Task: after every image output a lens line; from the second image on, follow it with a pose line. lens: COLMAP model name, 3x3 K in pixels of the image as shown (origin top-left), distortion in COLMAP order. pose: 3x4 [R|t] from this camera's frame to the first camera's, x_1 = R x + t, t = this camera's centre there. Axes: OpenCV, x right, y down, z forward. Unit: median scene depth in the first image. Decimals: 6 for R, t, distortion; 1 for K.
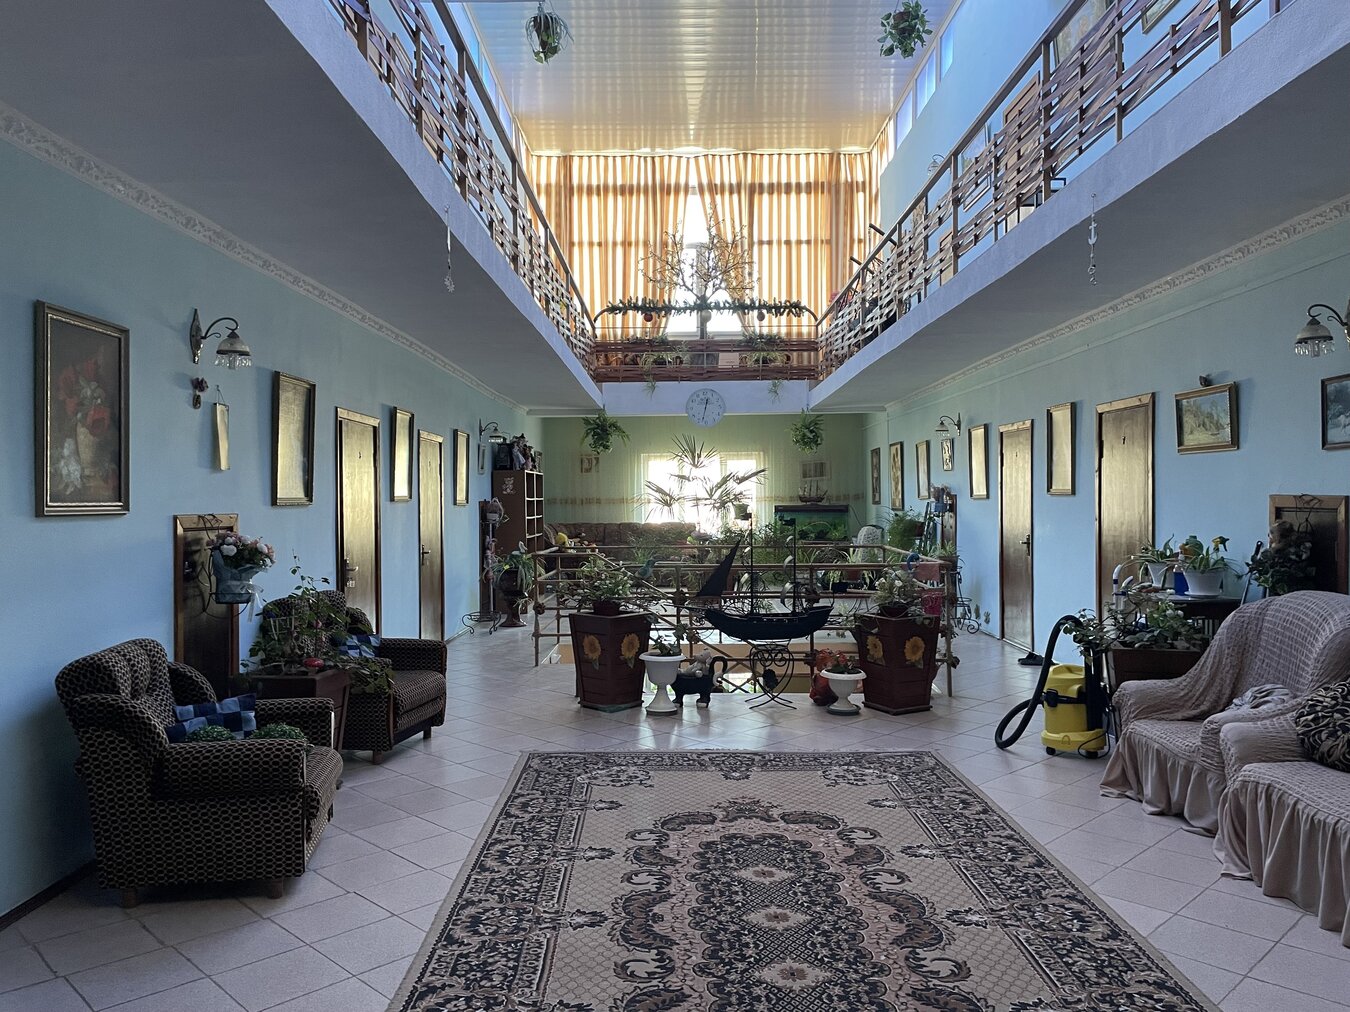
lens RADIAL K [[1022.8, 0, 676.3], [0, 1022.8, 501.8], [0, 0, 1]] dist [0.093783, -0.124018]
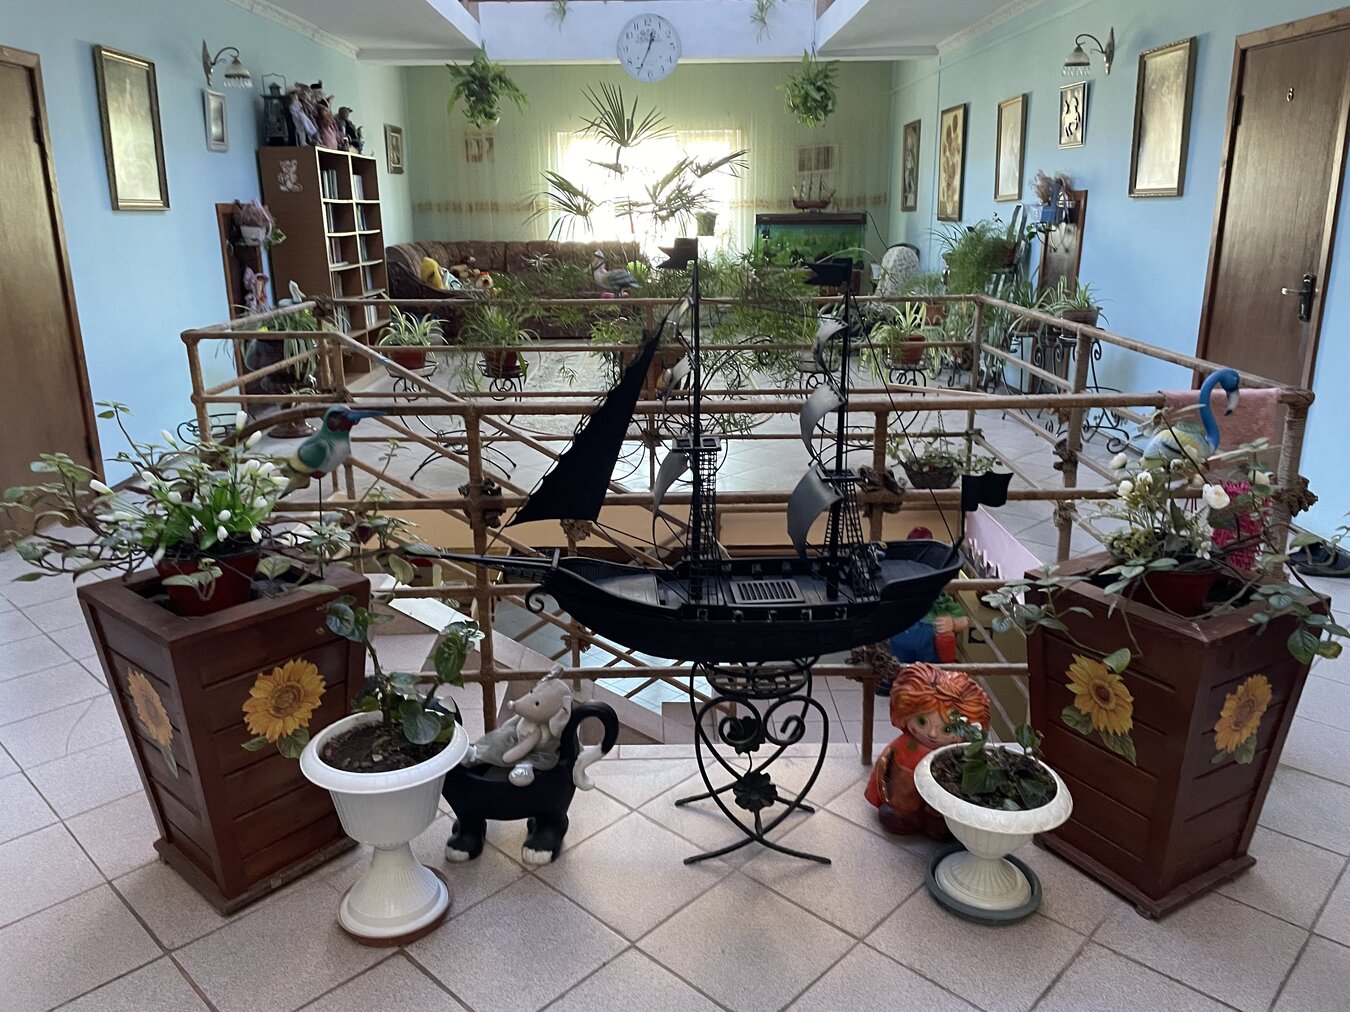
lens RADIAL K [[1022.8, 0, 676.3], [0, 1022.8, 501.8], [0, 0, 1]] dist [0.093783, -0.124018]
pose [[0.999672, -0.008191, 0.024275, 0.031336], [0.001287, 0.962372, 0.271733, 0.001795], [-0.025587, -0.271613, 0.962066, 0.367304]]
